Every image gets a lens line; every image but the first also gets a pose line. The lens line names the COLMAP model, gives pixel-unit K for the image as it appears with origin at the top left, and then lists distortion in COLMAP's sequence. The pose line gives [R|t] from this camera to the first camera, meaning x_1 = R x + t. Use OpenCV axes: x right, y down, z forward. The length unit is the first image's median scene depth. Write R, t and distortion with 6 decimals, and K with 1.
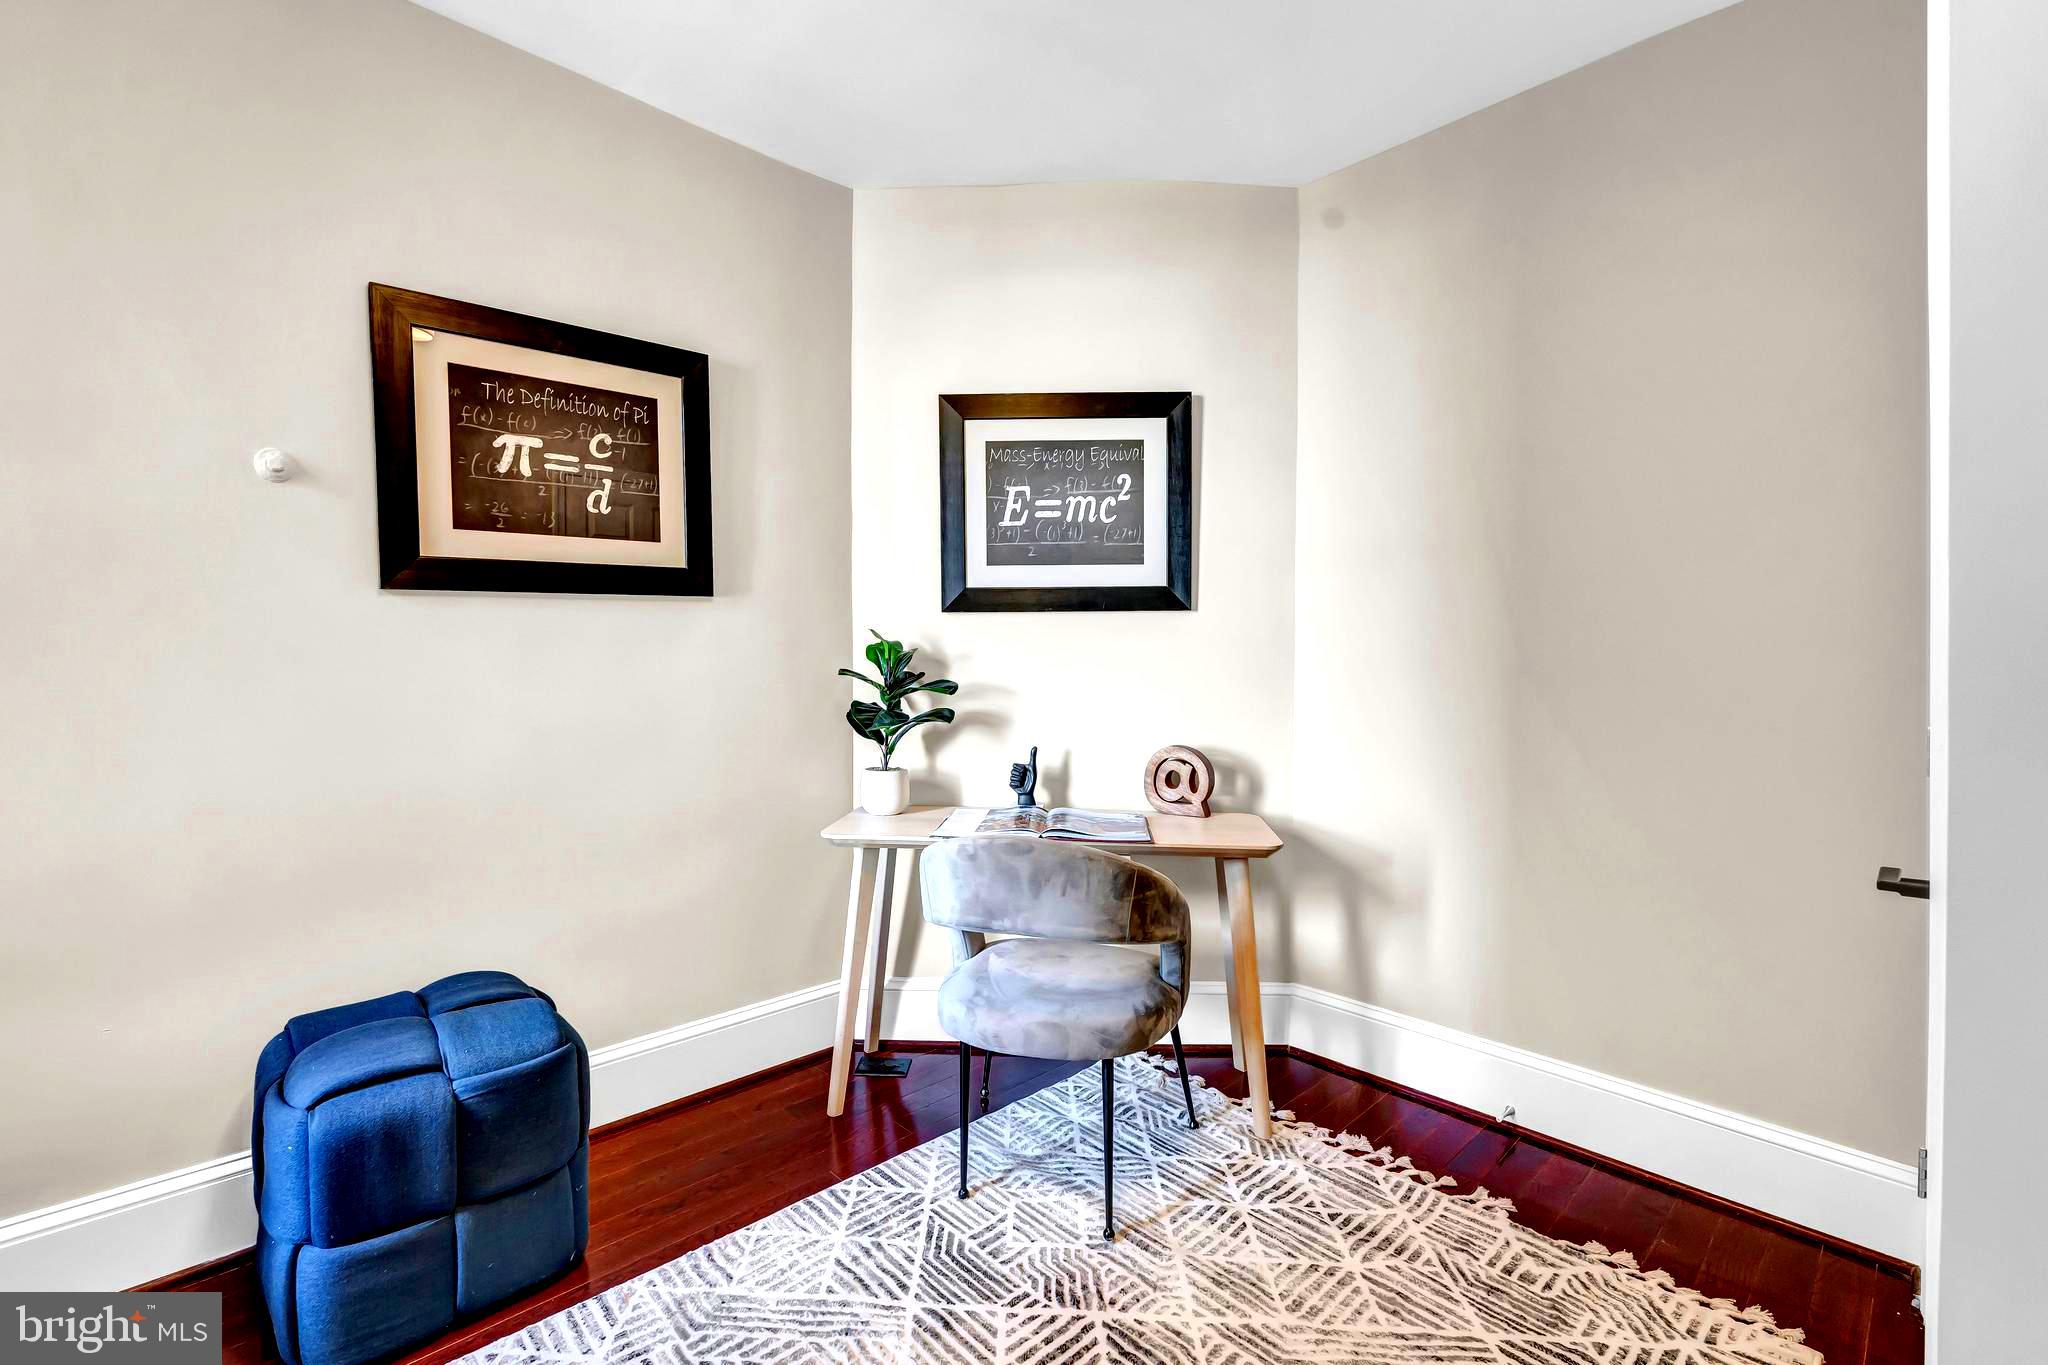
lens RADIAL K [[923.9, 0, 1027.9], [0, 923.9, 671.7], [0, 0, 1]] dist [-0.004752, 0.001030]
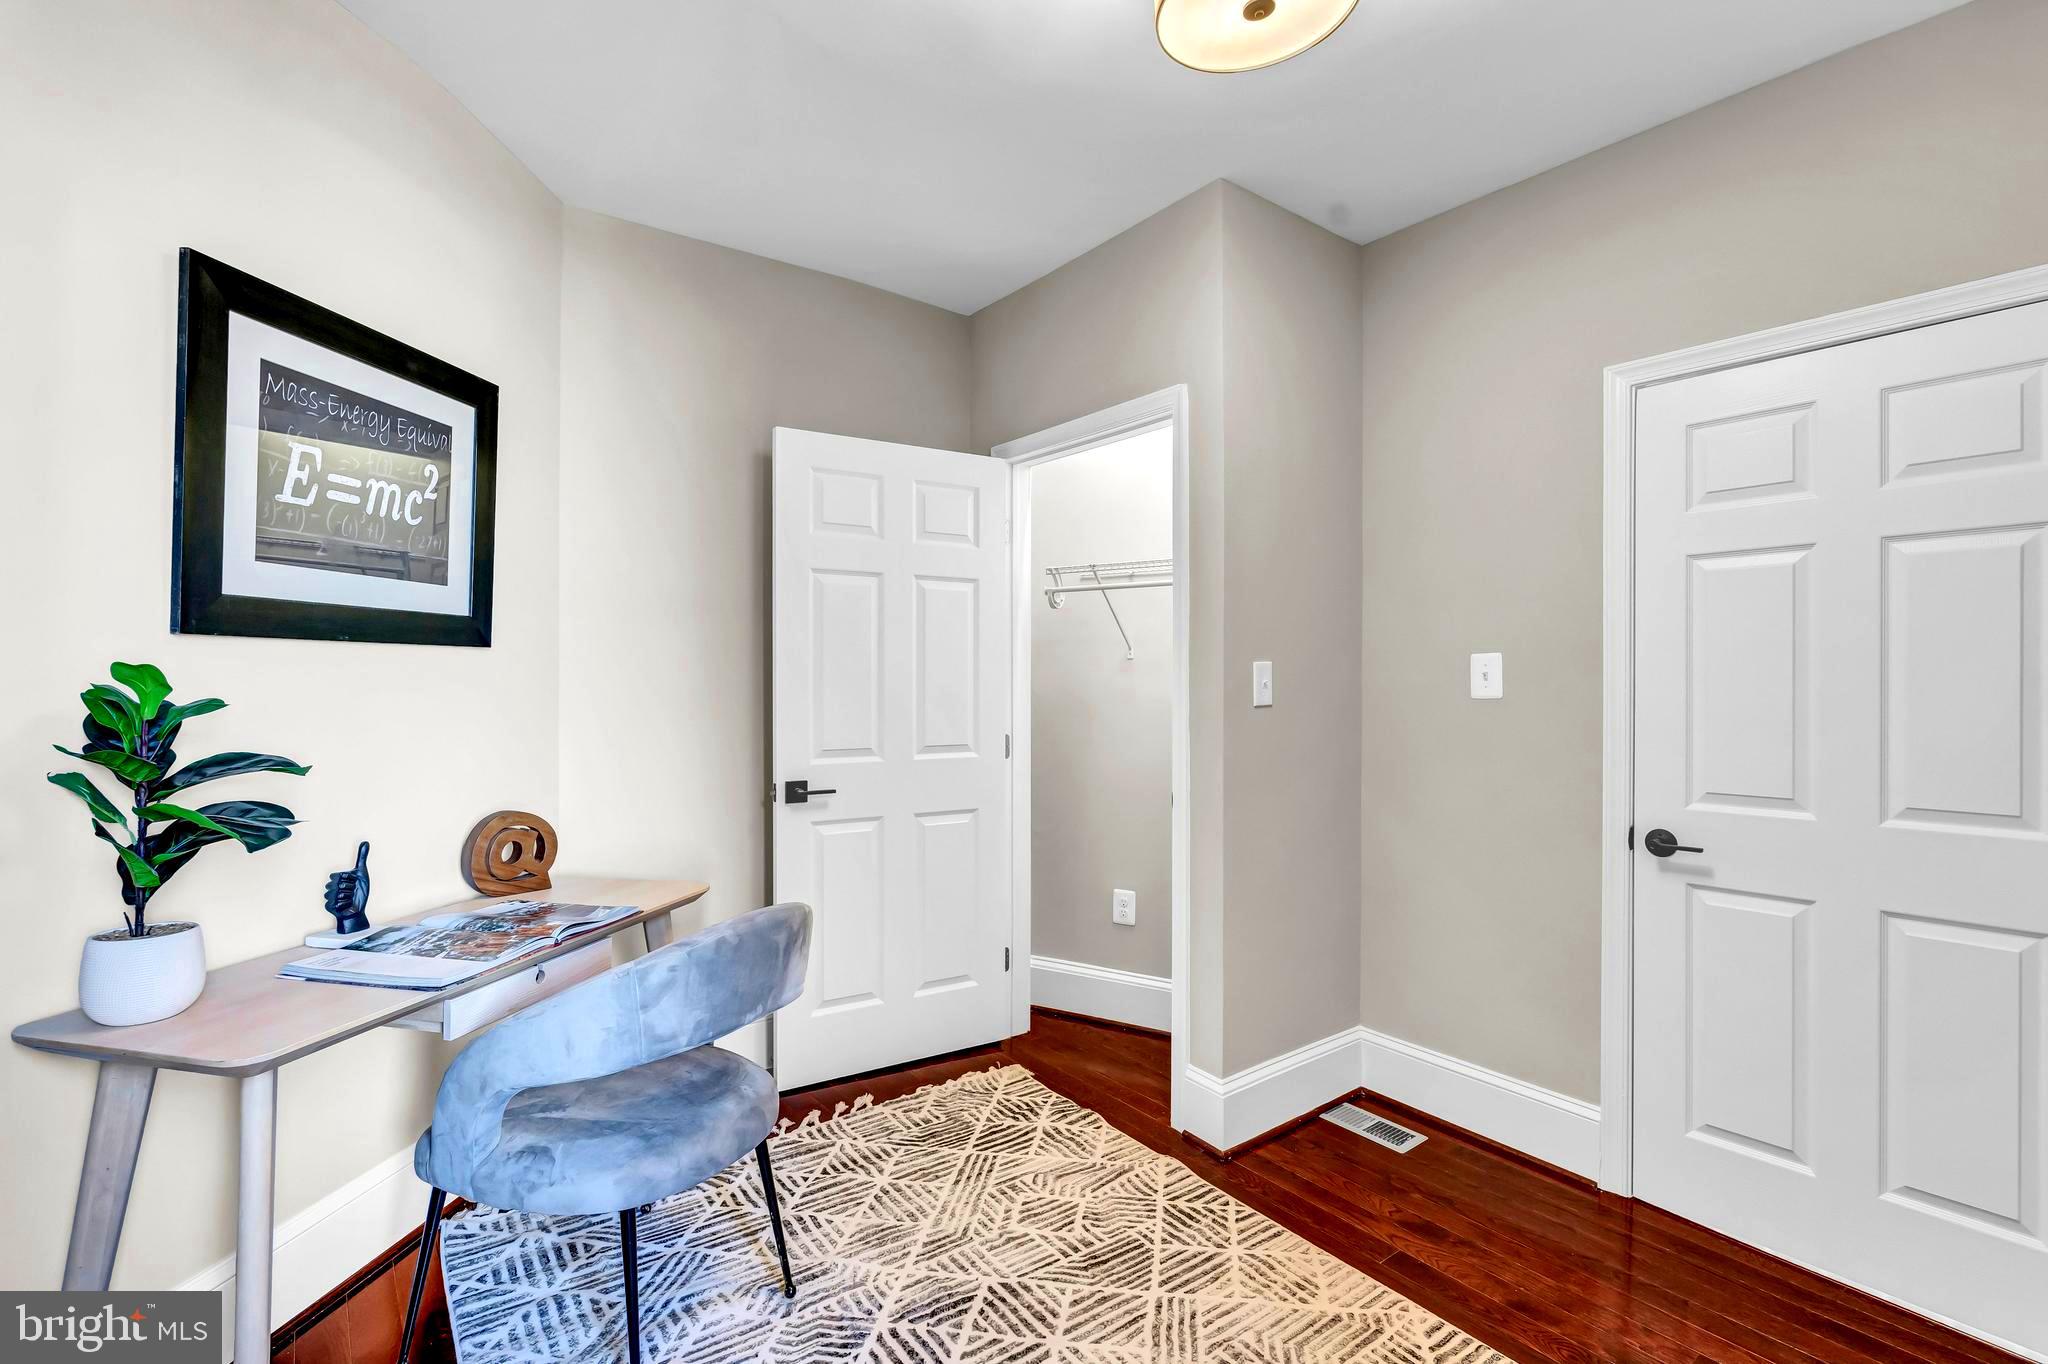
lens RADIAL K [[923.9, 0, 1039.1], [0, 923.9, 679.4], [0, 0, 1]] dist [-0.004752, 0.001030]
pose [[0.108015, 0.002838, 0.994145, -0.684084], [0.013892, 0.999894, -0.004364, -0.031050], [-0.994052, 0.014282, 0.107964, 0.486677]]
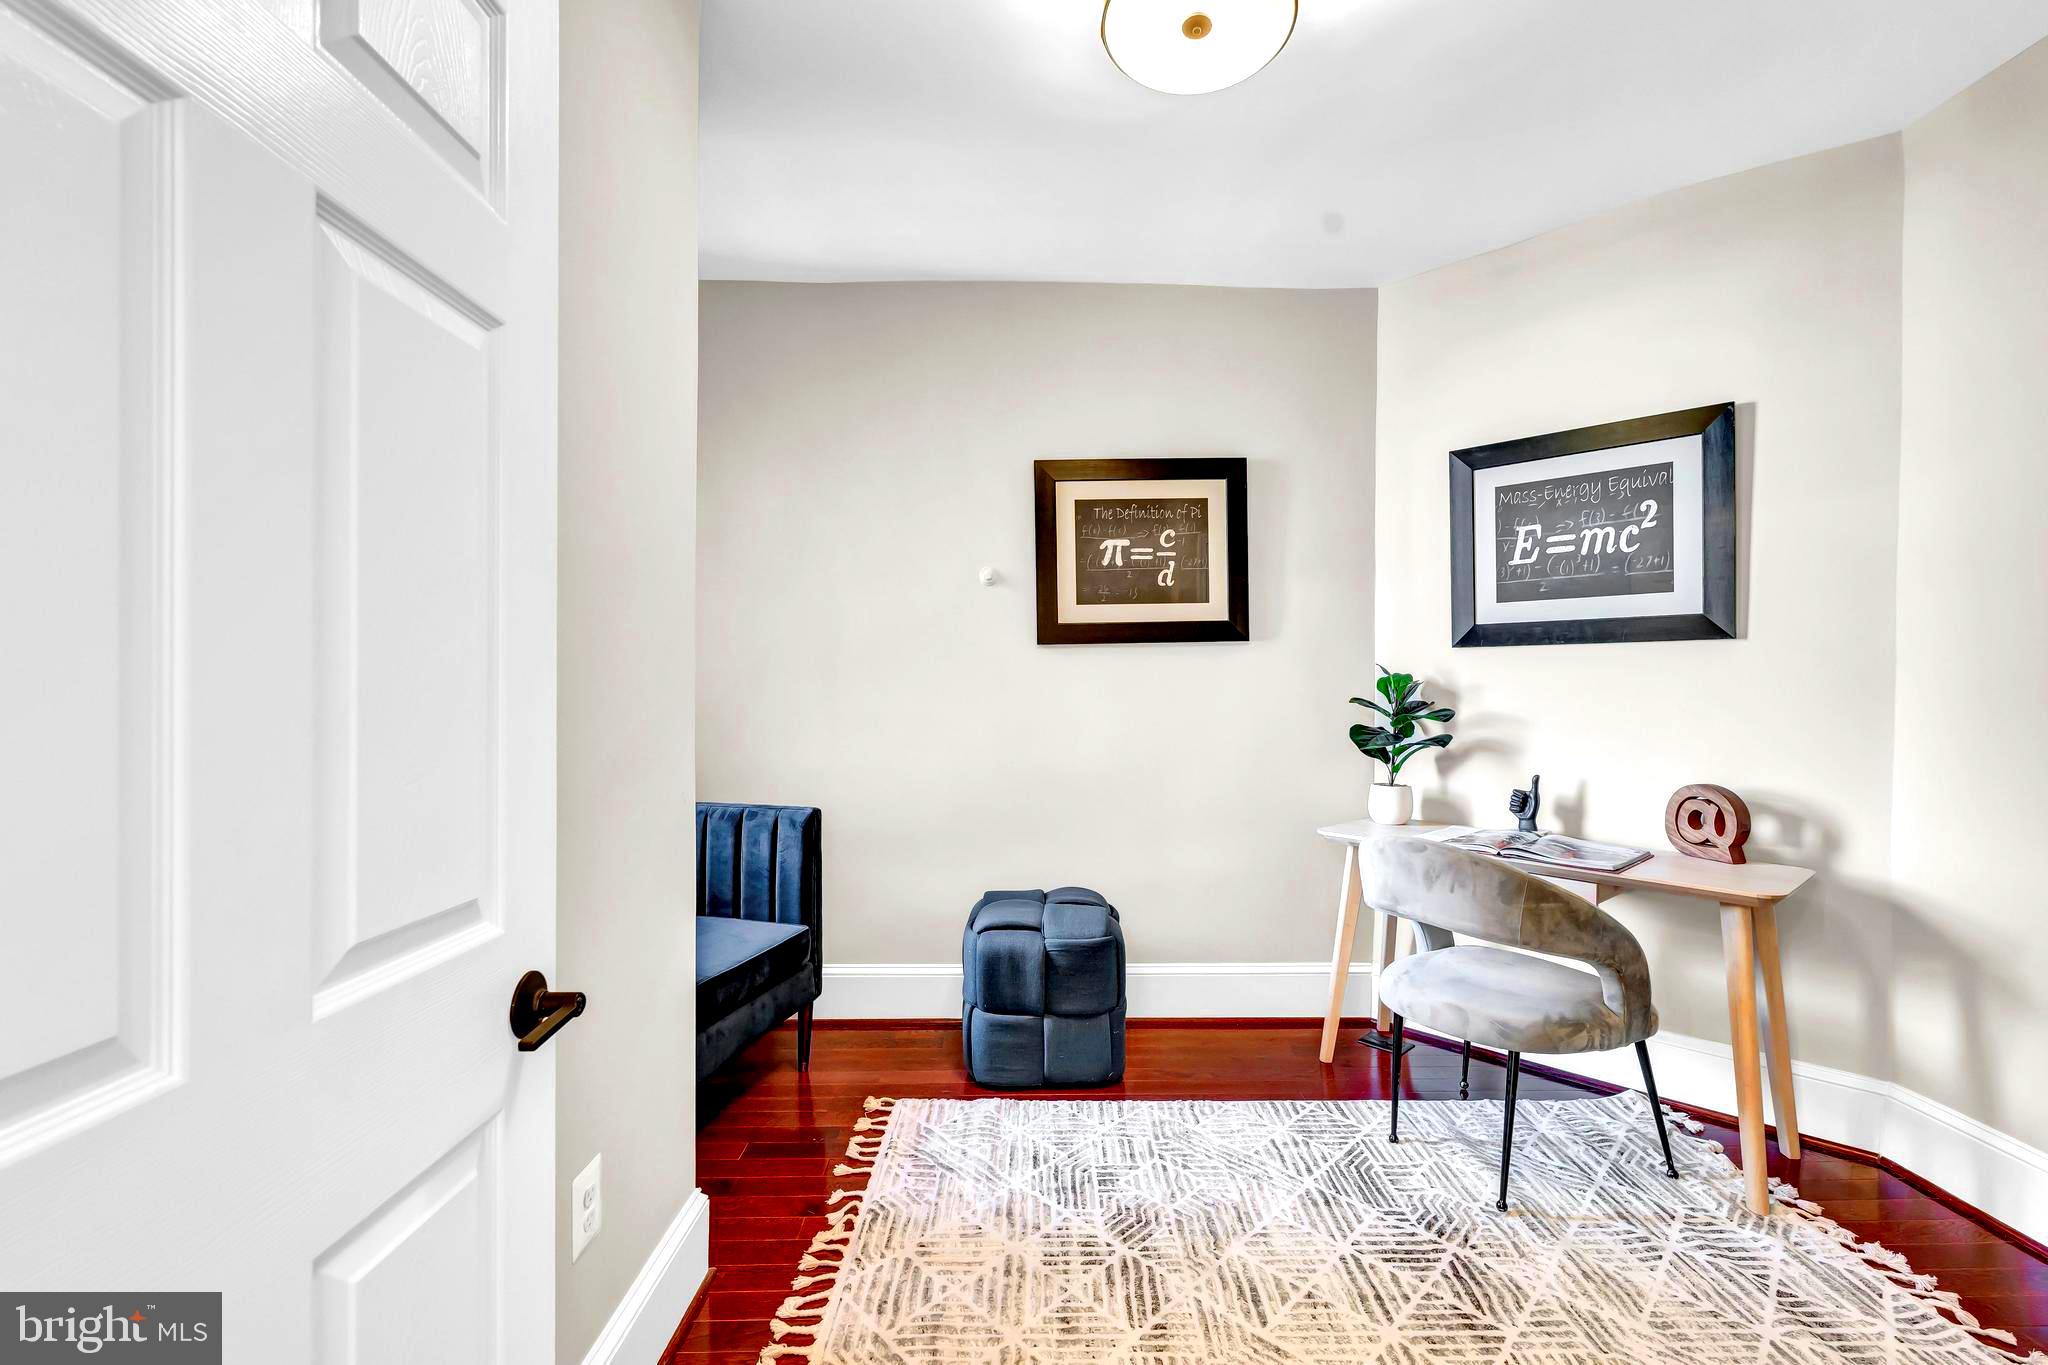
lens RADIAL K [[923.9, 0, 1021.6], [0, 923.9, 687.0], [0, 0, 1]] dist [-0.004752, 0.001030]
pose [[0.722347, 0.004672, -0.691515, 0.343209], [-0.016005, 0.999822, -0.009964, 0.002192], [0.691346, 0.018265, 0.722293, -0.171502]]
